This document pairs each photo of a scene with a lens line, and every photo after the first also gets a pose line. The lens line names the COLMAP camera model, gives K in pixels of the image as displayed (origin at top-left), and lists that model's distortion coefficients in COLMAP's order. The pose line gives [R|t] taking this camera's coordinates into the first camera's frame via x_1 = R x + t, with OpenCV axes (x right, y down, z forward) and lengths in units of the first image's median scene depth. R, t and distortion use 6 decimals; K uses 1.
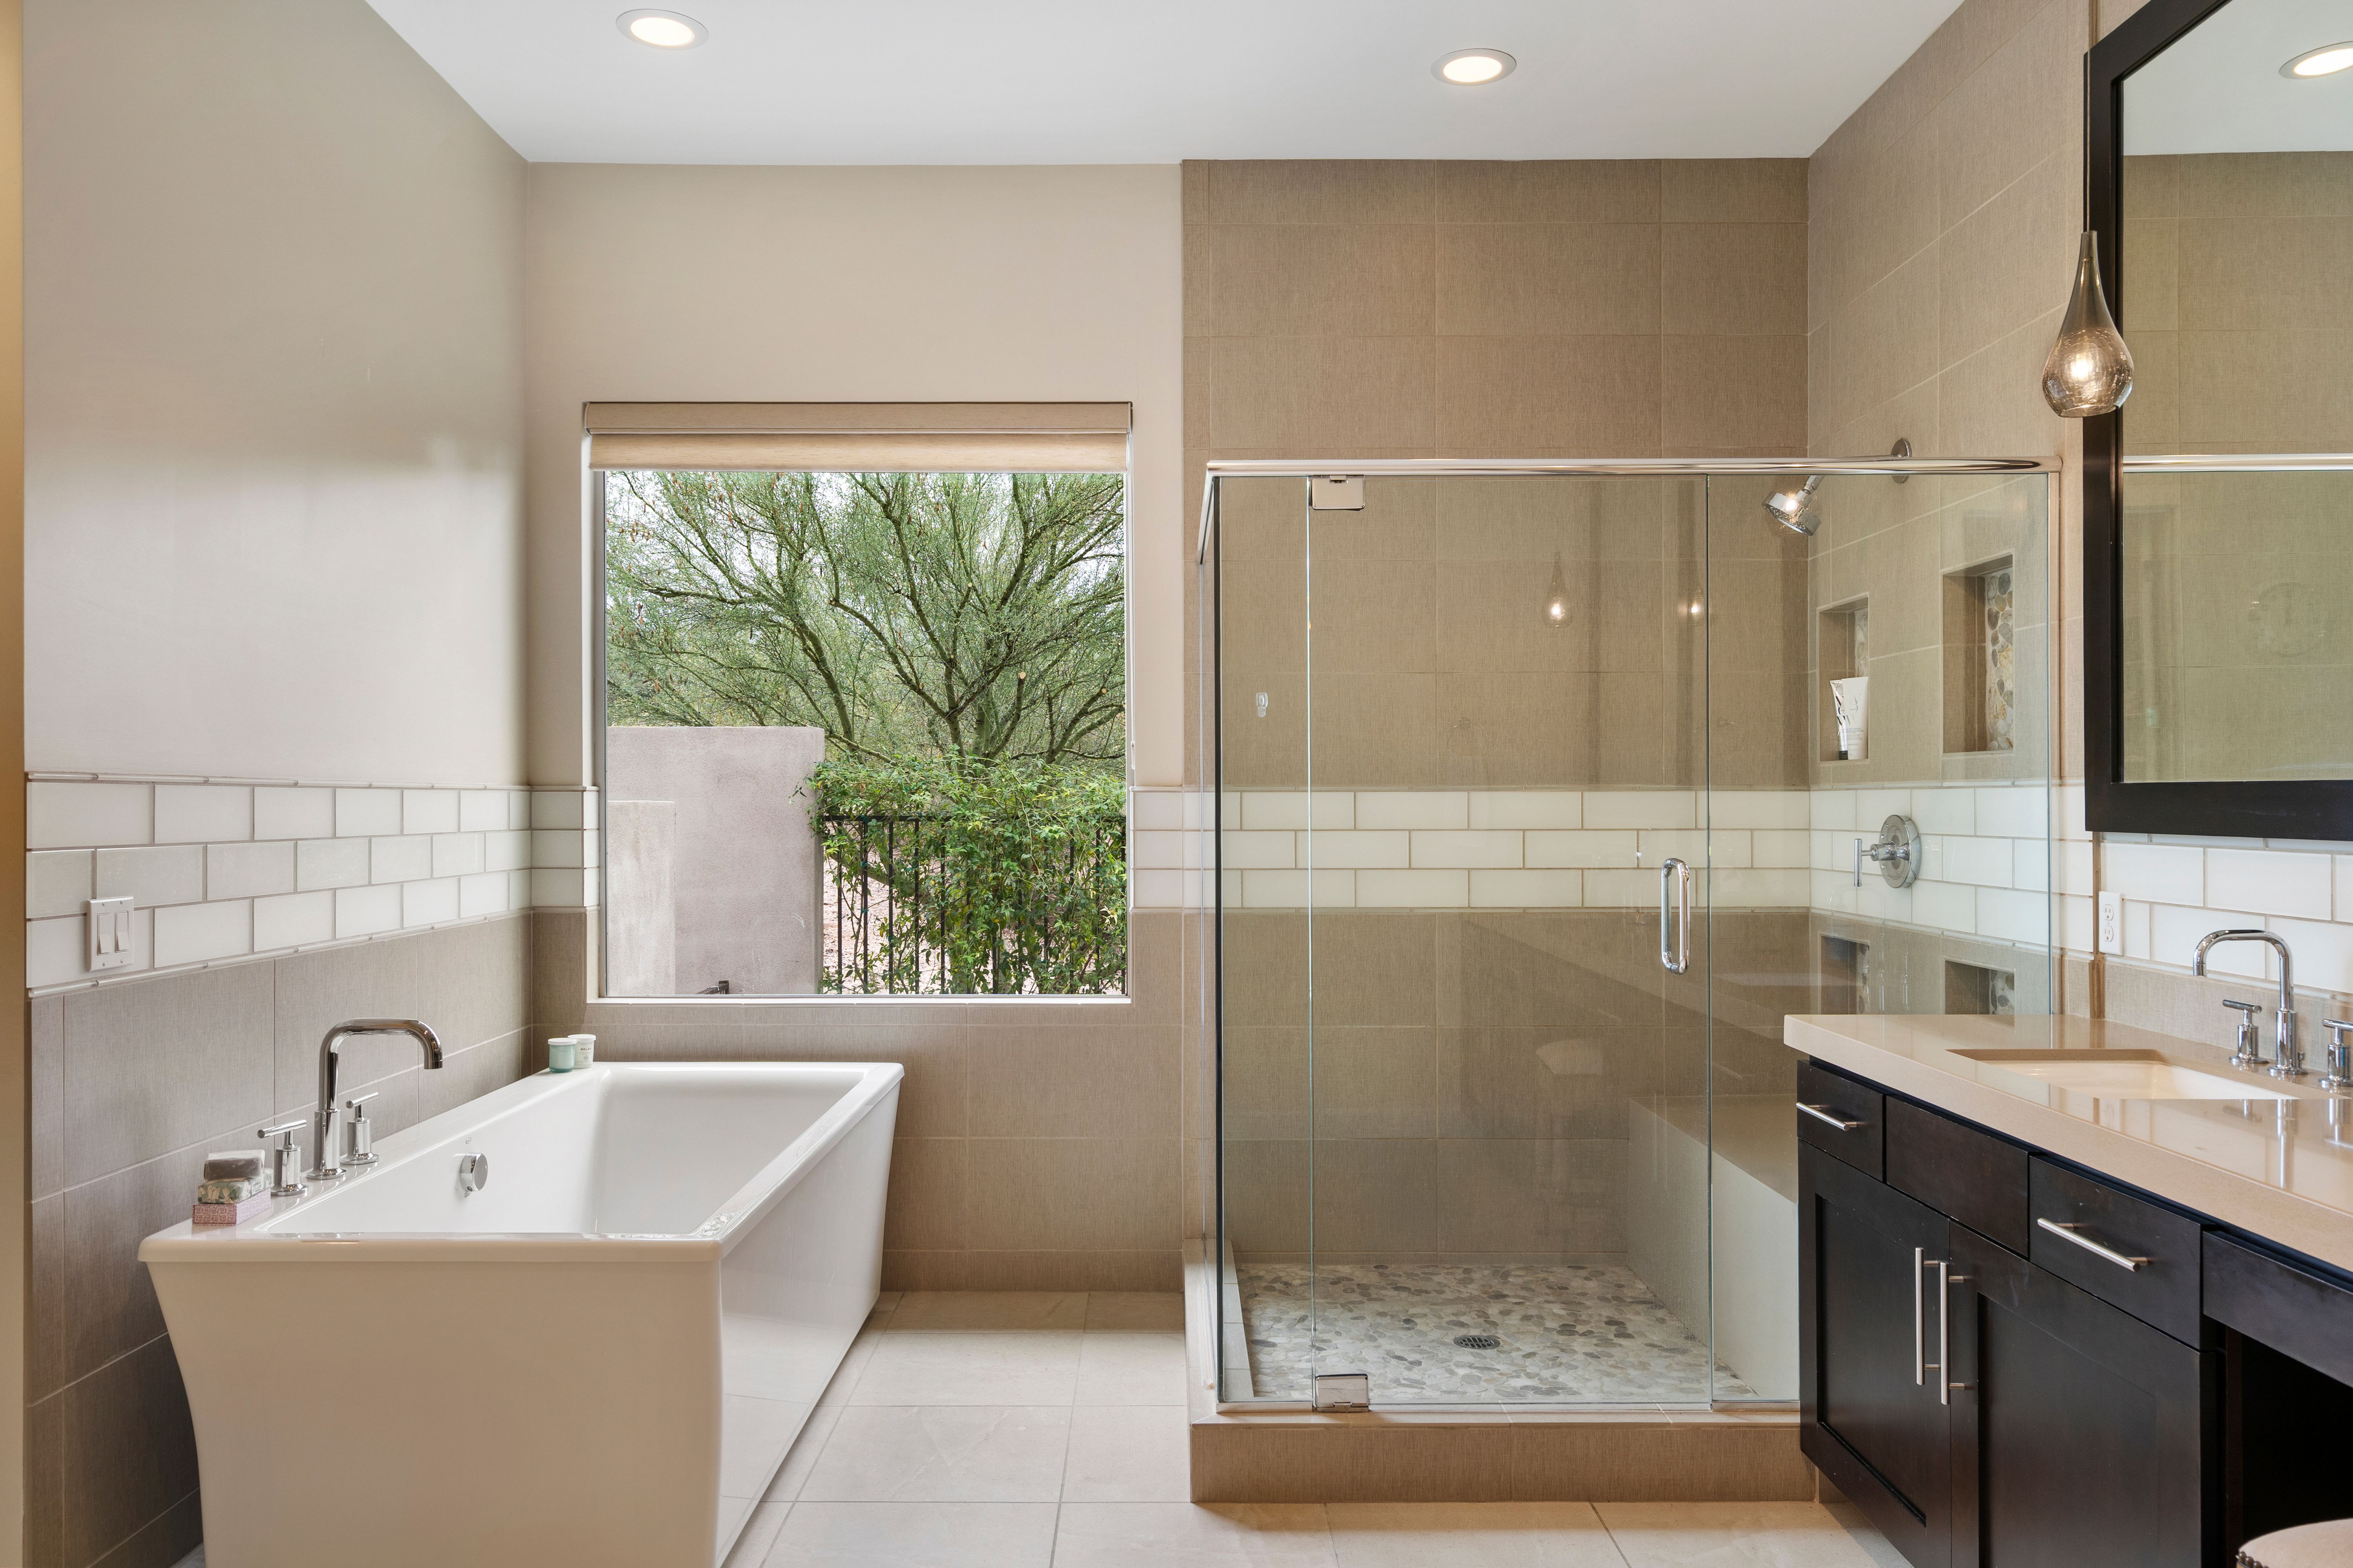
lens RADIAL K [[1669.9, 0, 1176.4], [0, 1669.9, 785.4], [0, 0, 1]] dist [0.009552, 0.000076]
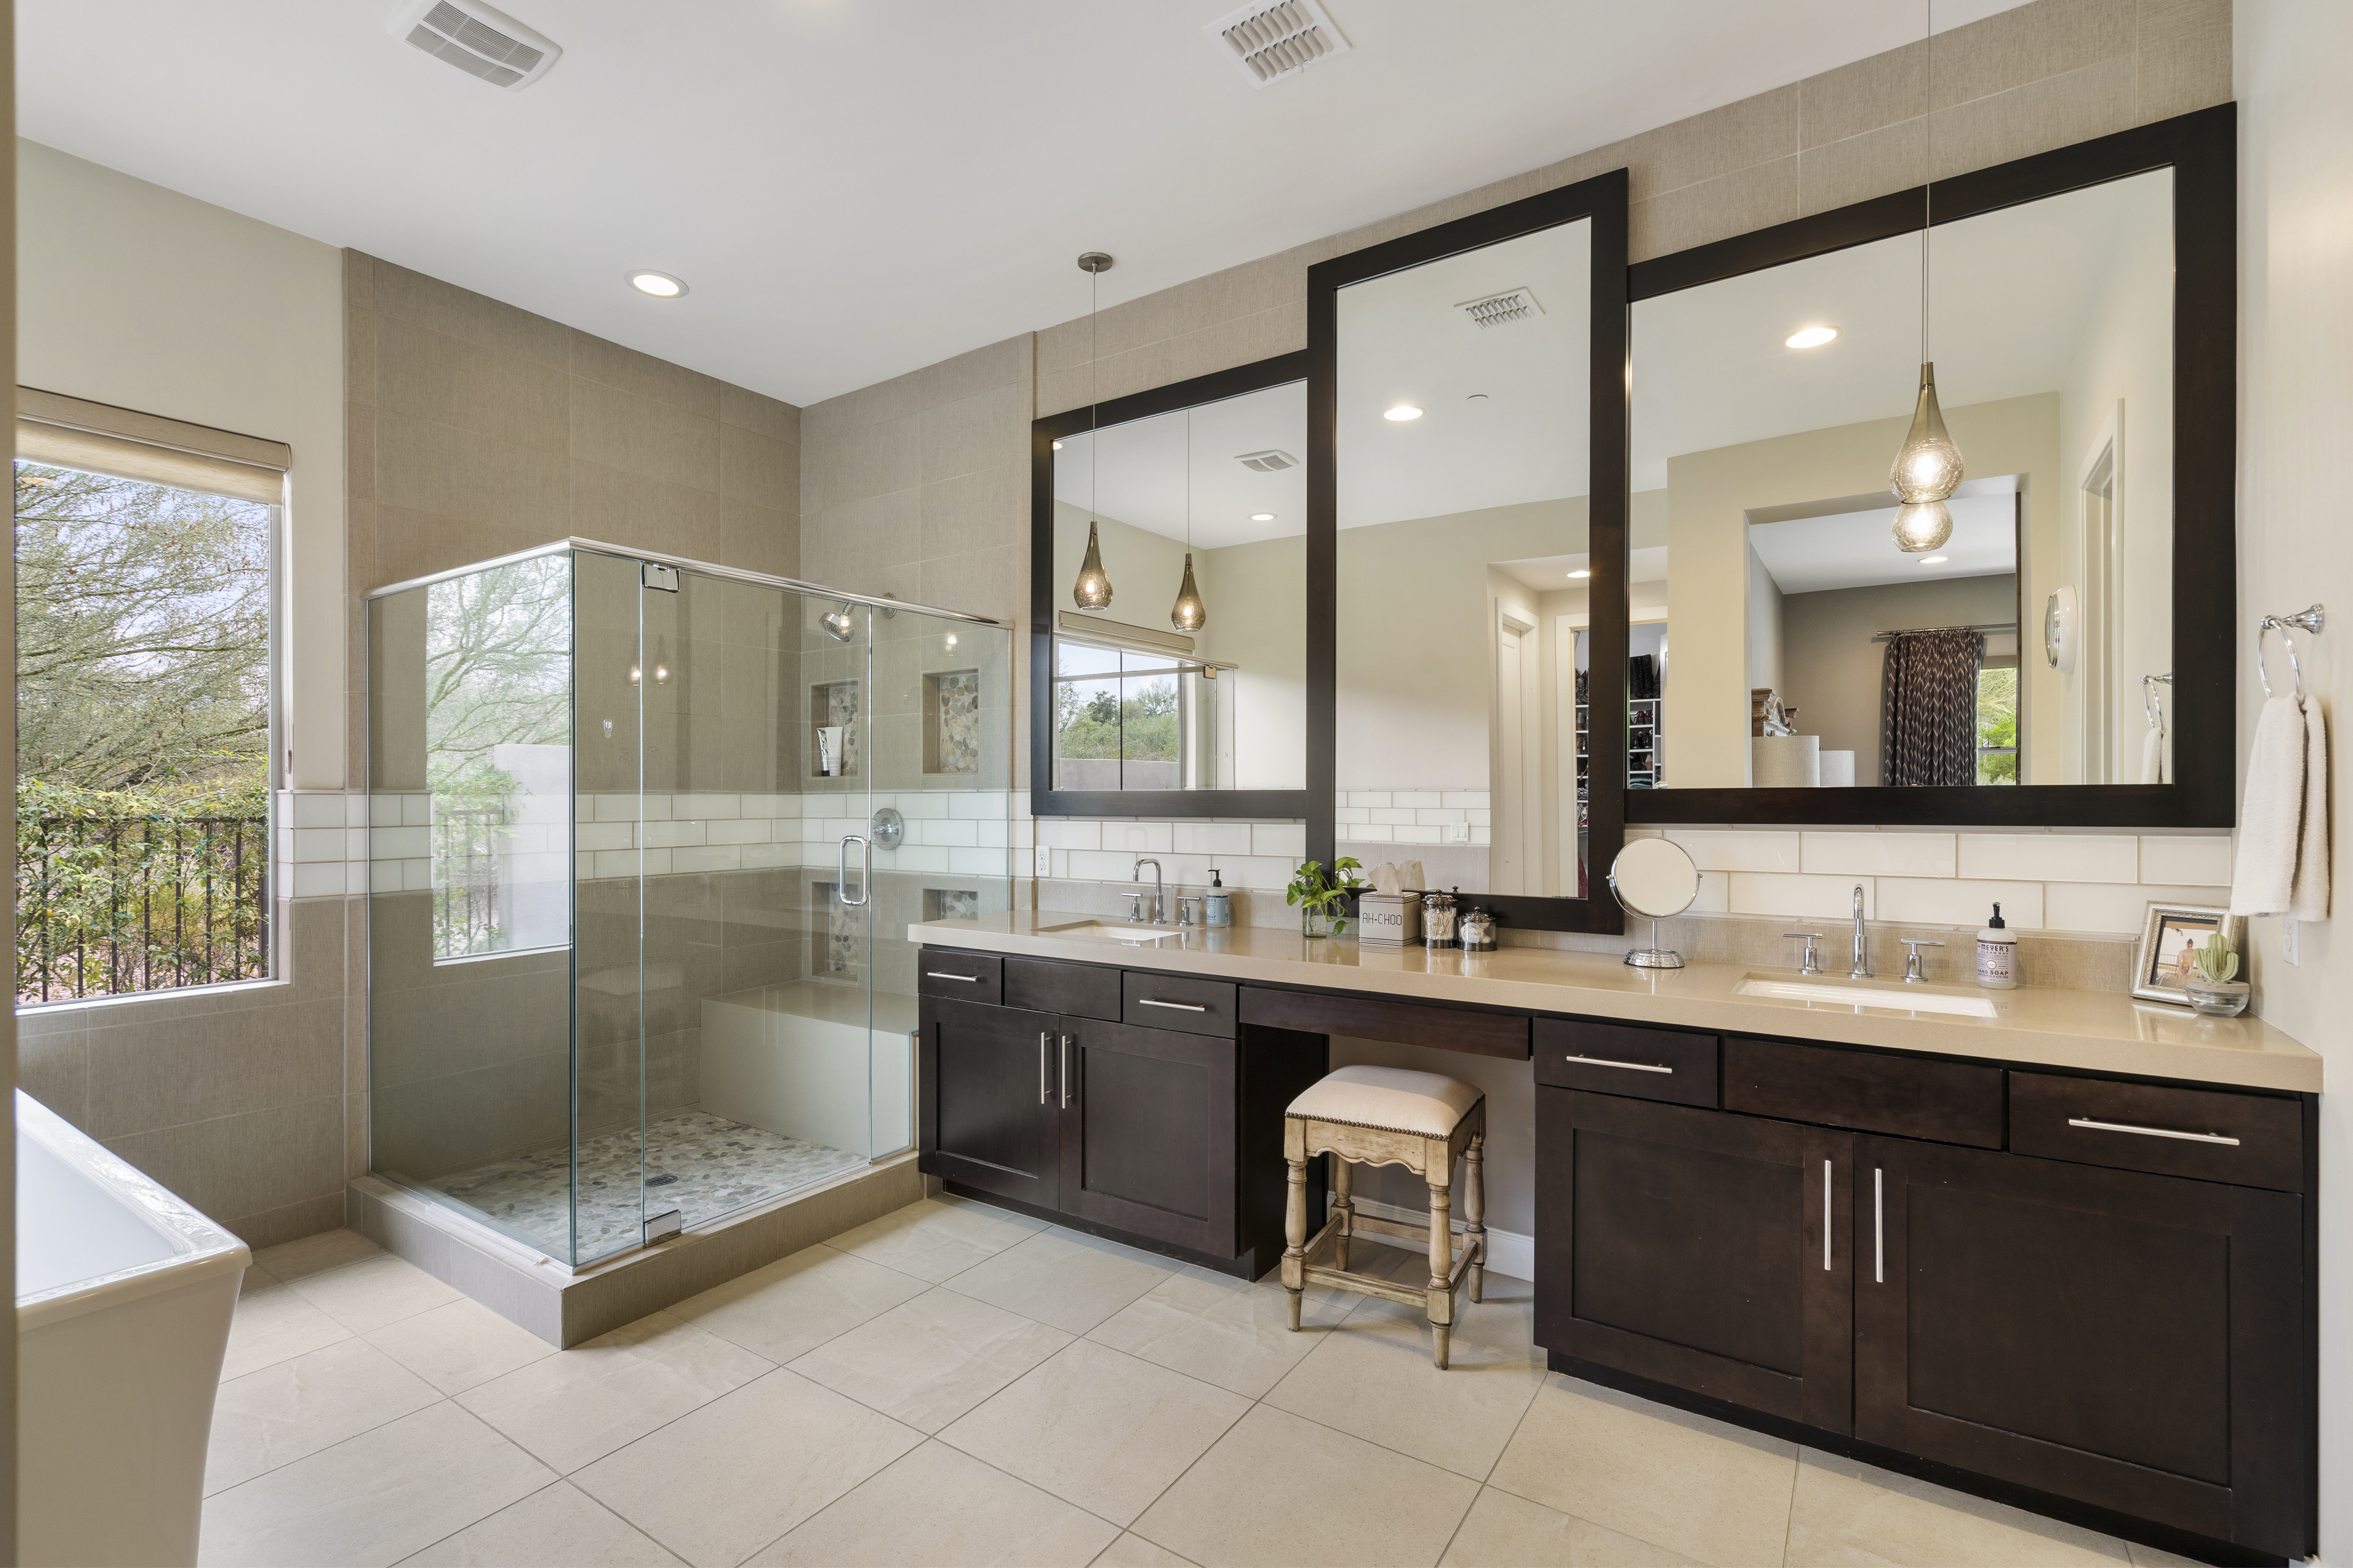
lens RADIAL K [[1064.8, 0, 1175.5], [0, 1064.8, 795.6], [0, 0, 1]] dist [-0.000343, -0.000057]
pose [[0.564482, 0.002401, 0.825442, -0.330237], [-0.004415, 0.999990, 0.000111, 0.003098], [-0.825433, -0.003707, 0.564487, 0.130399]]
